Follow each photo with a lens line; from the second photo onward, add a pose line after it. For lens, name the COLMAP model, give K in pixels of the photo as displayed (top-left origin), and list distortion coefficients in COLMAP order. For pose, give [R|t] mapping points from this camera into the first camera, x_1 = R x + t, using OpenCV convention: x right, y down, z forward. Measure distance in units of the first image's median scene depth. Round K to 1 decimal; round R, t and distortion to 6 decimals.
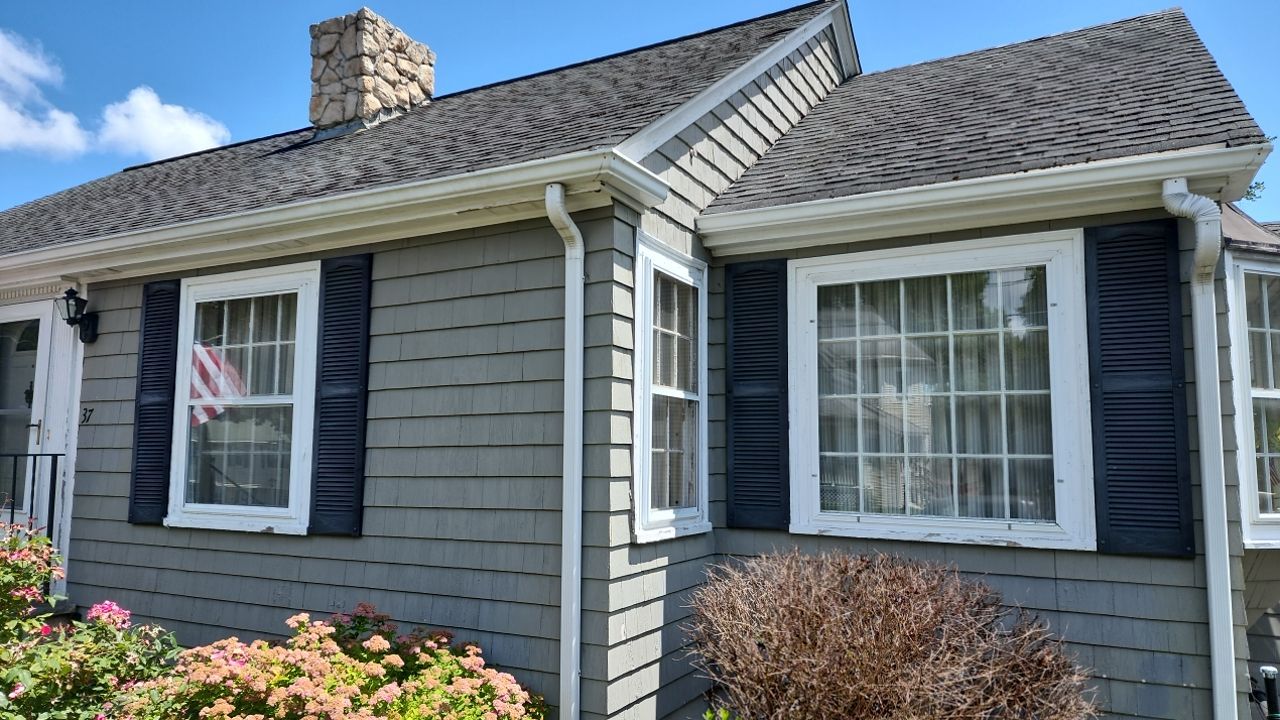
lens RADIAL K [[863.9, 0, 630.8], [0, 863.9, 366.1], [0, 0, 1]] dist [0.088561, -0.080710]
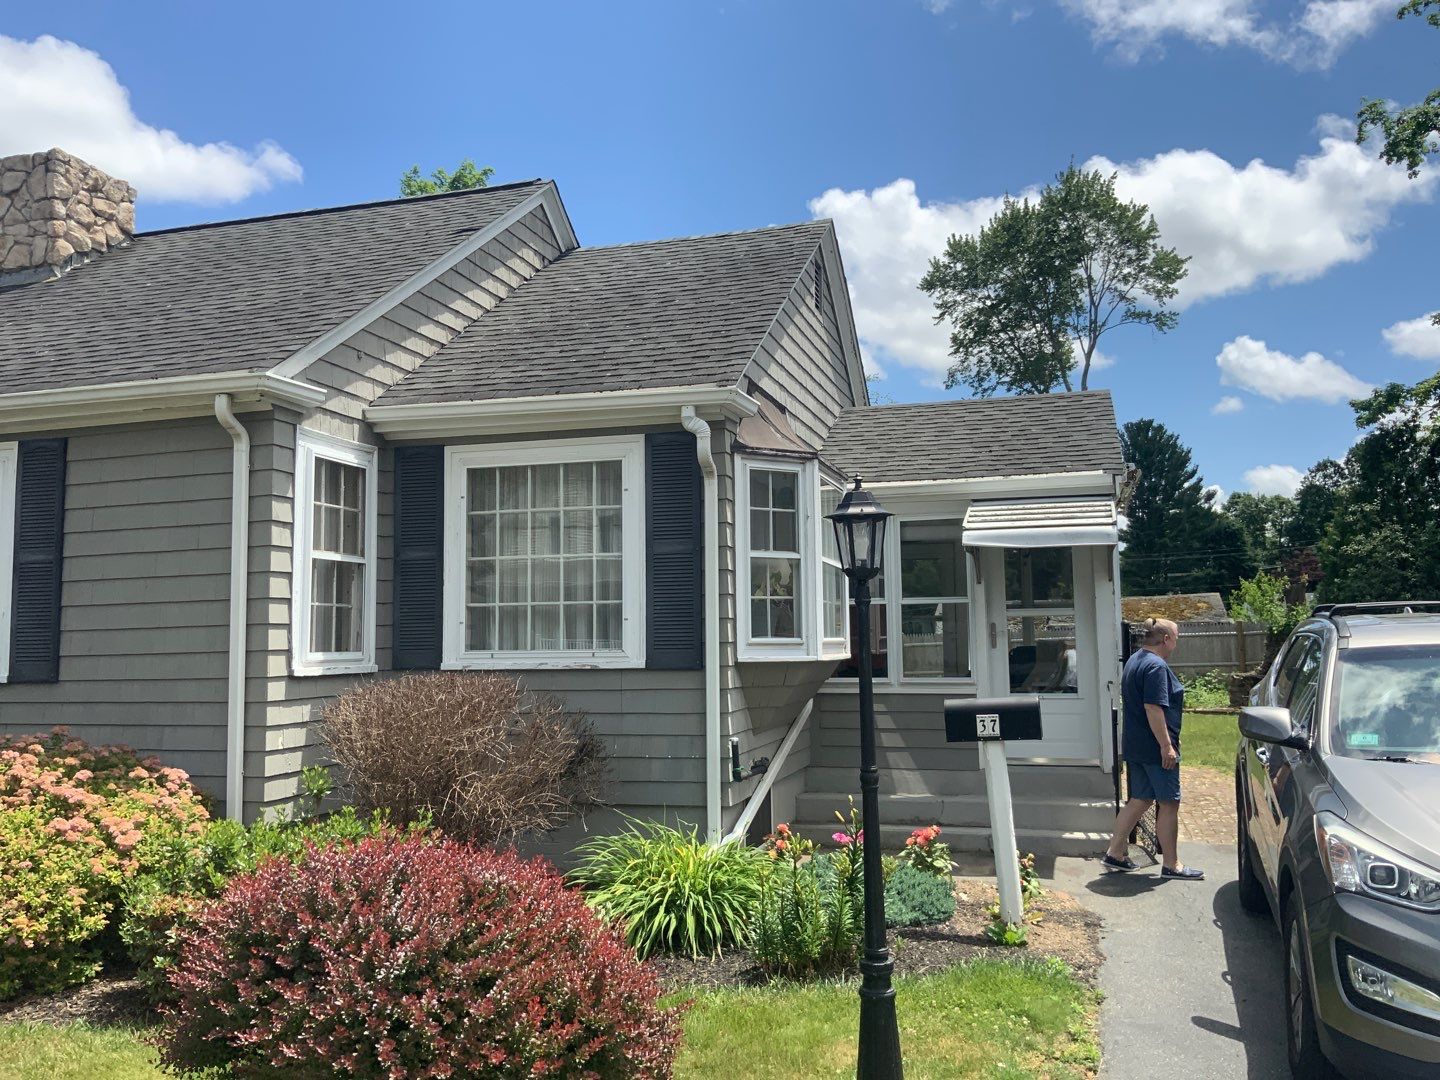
lens RADIAL K [[1176.3, 0, 720.0], [0, 1176.3, 540.0], [0, 0, 1]] dist [0.099743, -0.192216]
pose [[0.976668, -0.004087, 0.214716, 0.209354], [-0.000694, 0.999754, 0.022188, -0.029742], [-0.214754, -0.021819, 0.976424, -0.720904]]
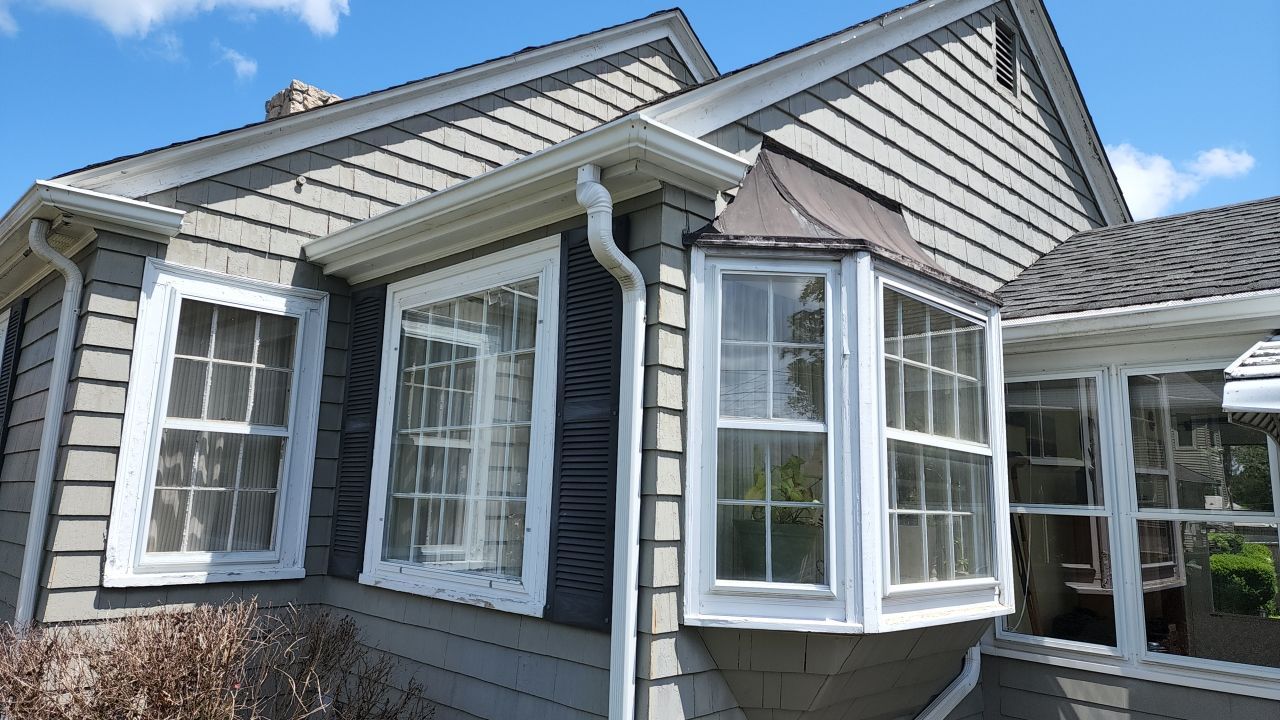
lens RADIAL K [[862.5, 0, 632.7], [0, 862.5, 336.3], [0, 0, 1]] dist [0.050700, -0.000681]
pose [[0.954880, -0.031659, -0.295300, 0.732910], [0.005731, 0.996081, -0.088258, 0.017589], [0.296937, 0.082583, 0.951319, 0.201302]]
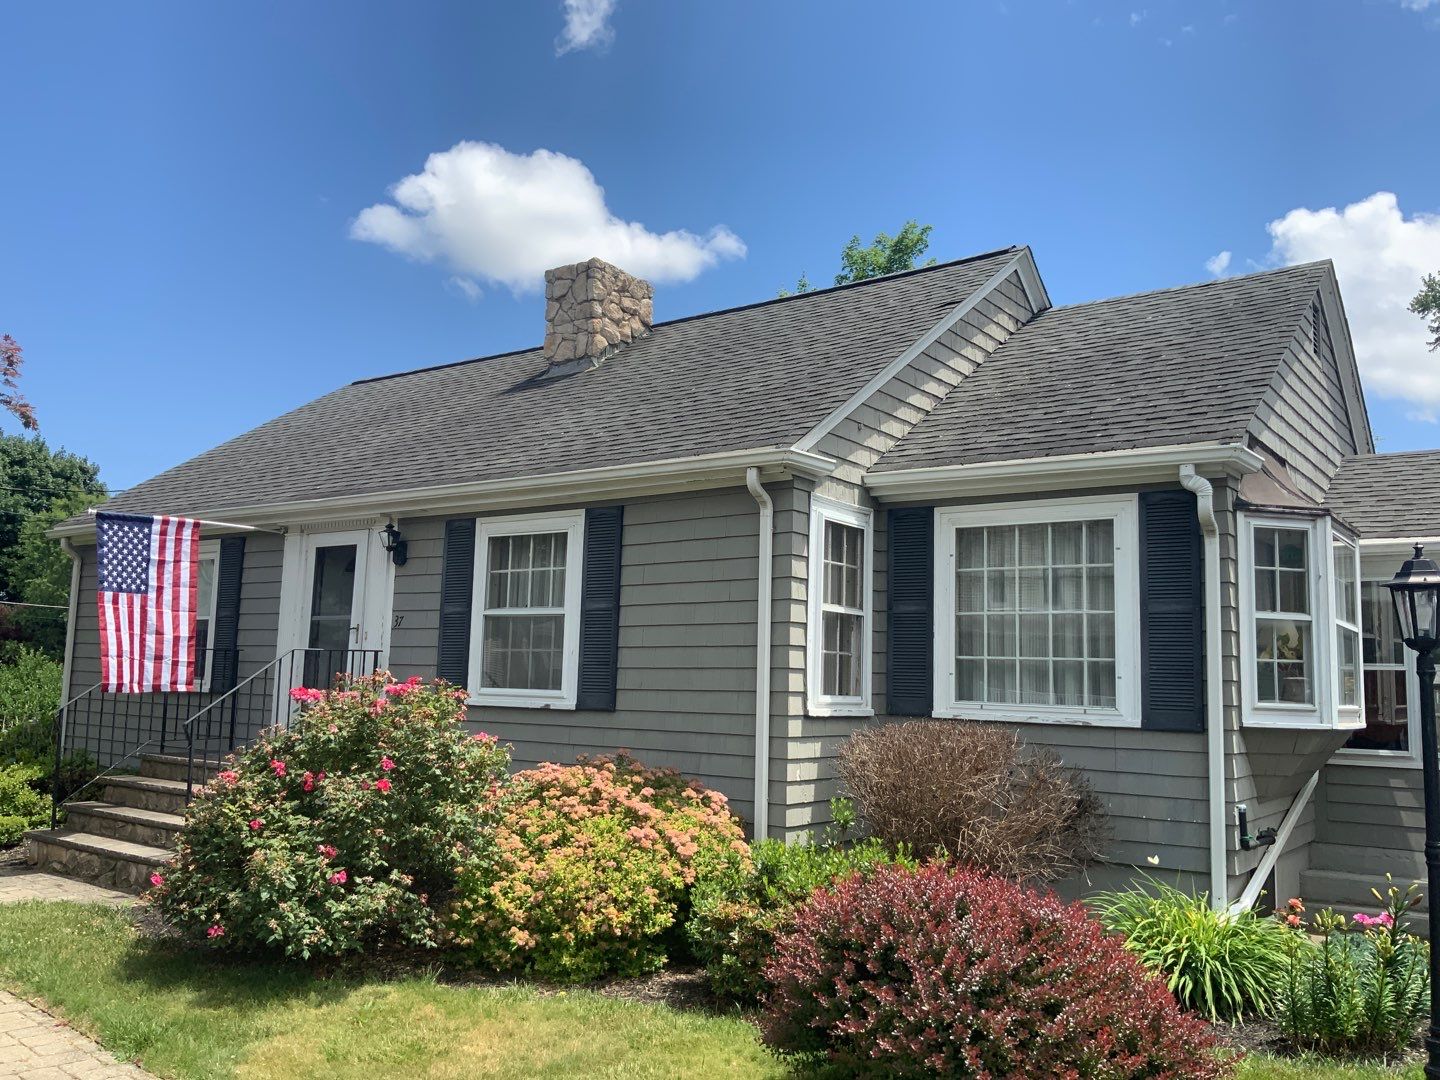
lens RADIAL K [[1176.3, 0, 720.0], [0, 1176.3, 540.0], [0, 0, 1]] dist [0.099743, -0.192216]
pose [[0.990416, 0.001897, -0.138100, 0.111275], [-0.004387, 0.999833, -0.017726, -0.042860], [0.138044, 0.018162, 0.990260, -0.816138]]
